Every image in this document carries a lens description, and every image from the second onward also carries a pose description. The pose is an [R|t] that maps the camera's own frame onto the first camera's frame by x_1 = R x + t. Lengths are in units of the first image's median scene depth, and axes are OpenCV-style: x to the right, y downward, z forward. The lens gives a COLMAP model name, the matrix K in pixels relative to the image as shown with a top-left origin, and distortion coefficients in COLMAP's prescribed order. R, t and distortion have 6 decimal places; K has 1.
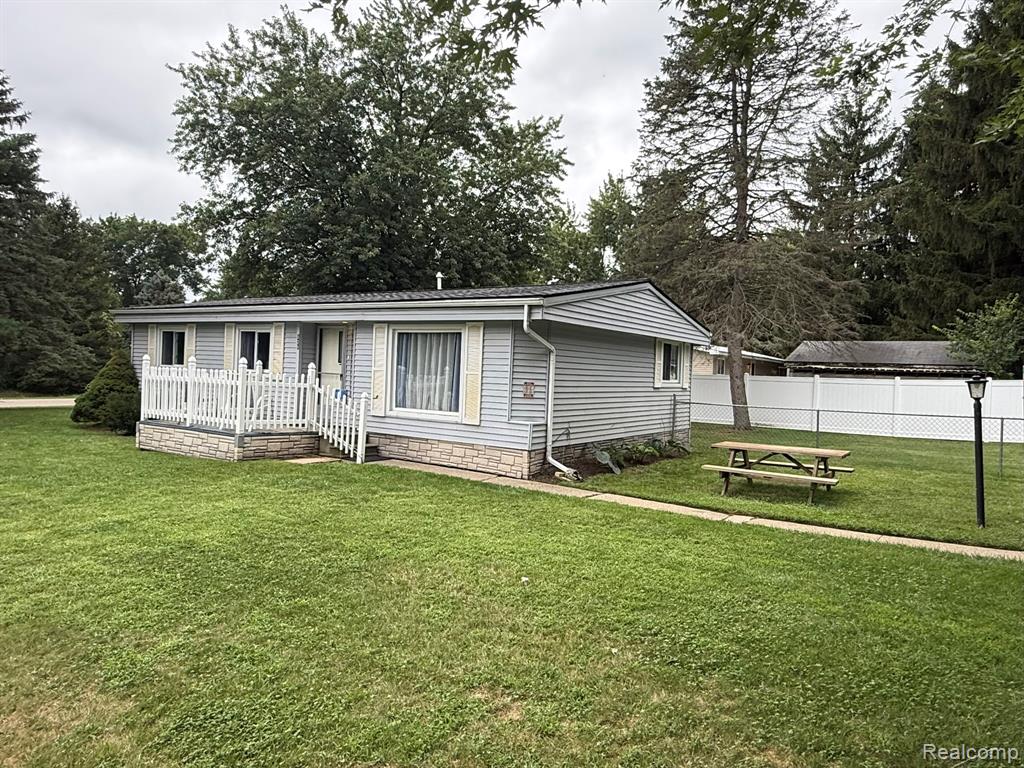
lens RADIAL K [[691.0, 0, 512.0], [0, 691.0, 384.0], [0, 0, 1]] dist [-0.002959, 0.000042]
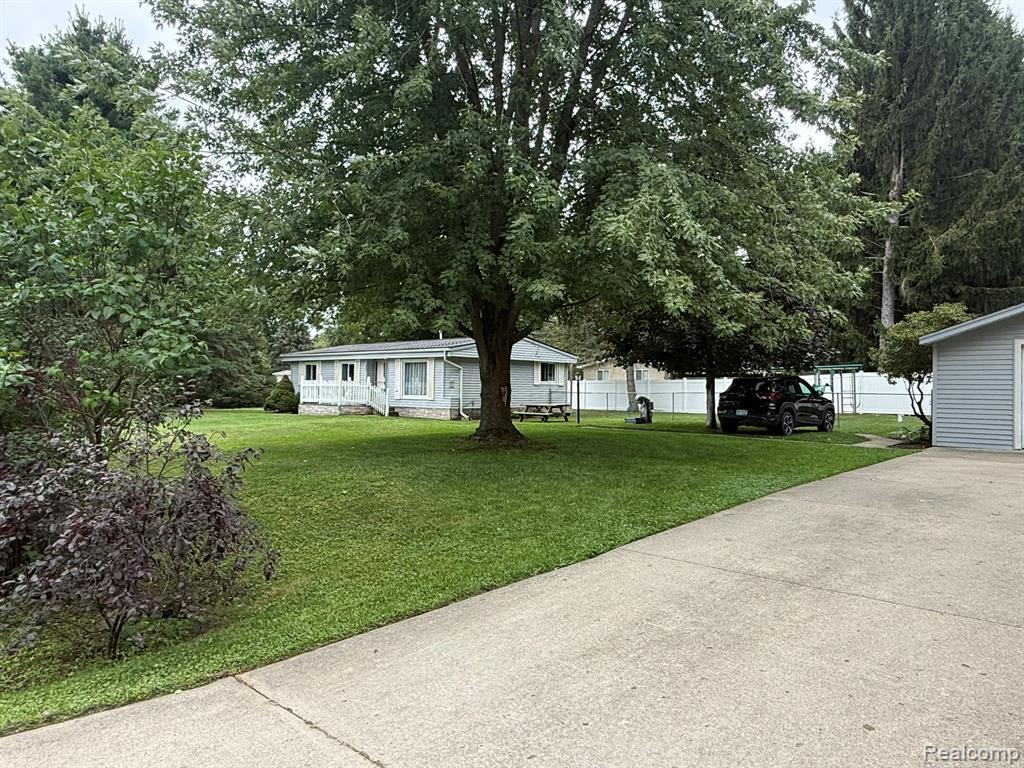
lens RADIAL K [[674.2, 0, 513.8], [0, 674.2, 389.3], [0, 0, 1]] dist [-0.003132, 0.000017]
pose [[0.988850, -0.027242, -0.146405, 0.513929], [0.024185, 0.999452, -0.022615, 0.073262], [0.146941, 0.018822, 0.988966, -1.154716]]
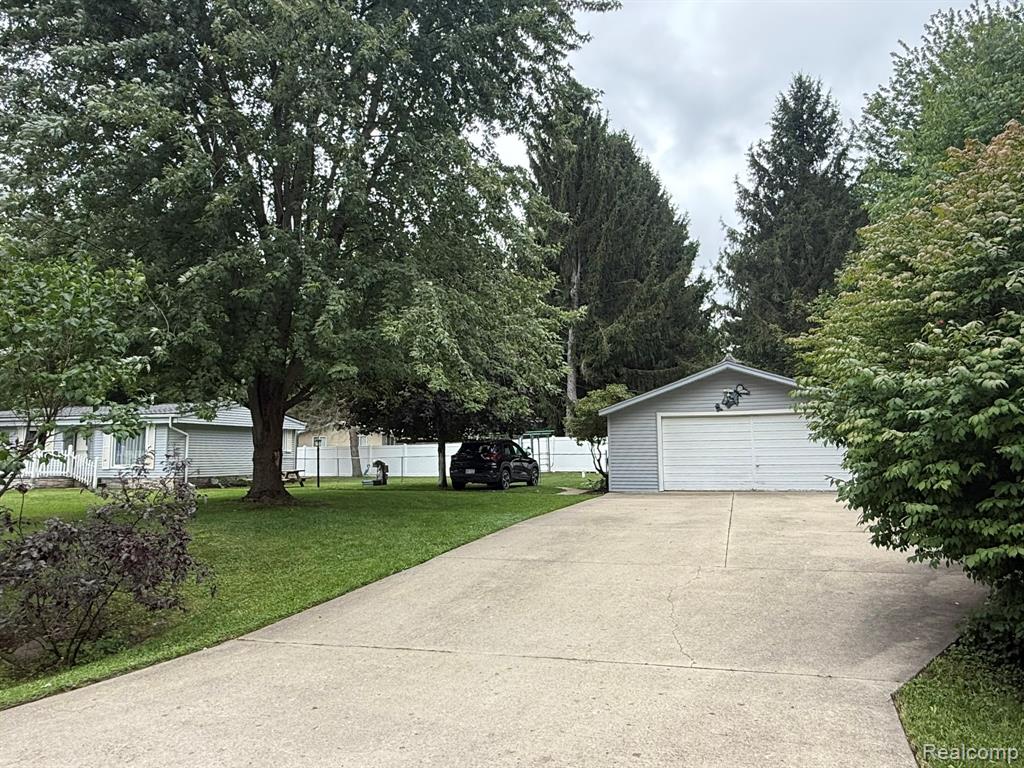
lens RADIAL K [[691.0, 0, 512.0], [0, 691.0, 384.0], [0, 0, 1]] dist [-0.002959, 0.000042]
pose [[0.960249, -0.016486, 0.278659, 0.408925], [0.049050, 0.992688, -0.110297, 0.080030], [-0.274803, 0.119581, 0.954036, -1.365851]]
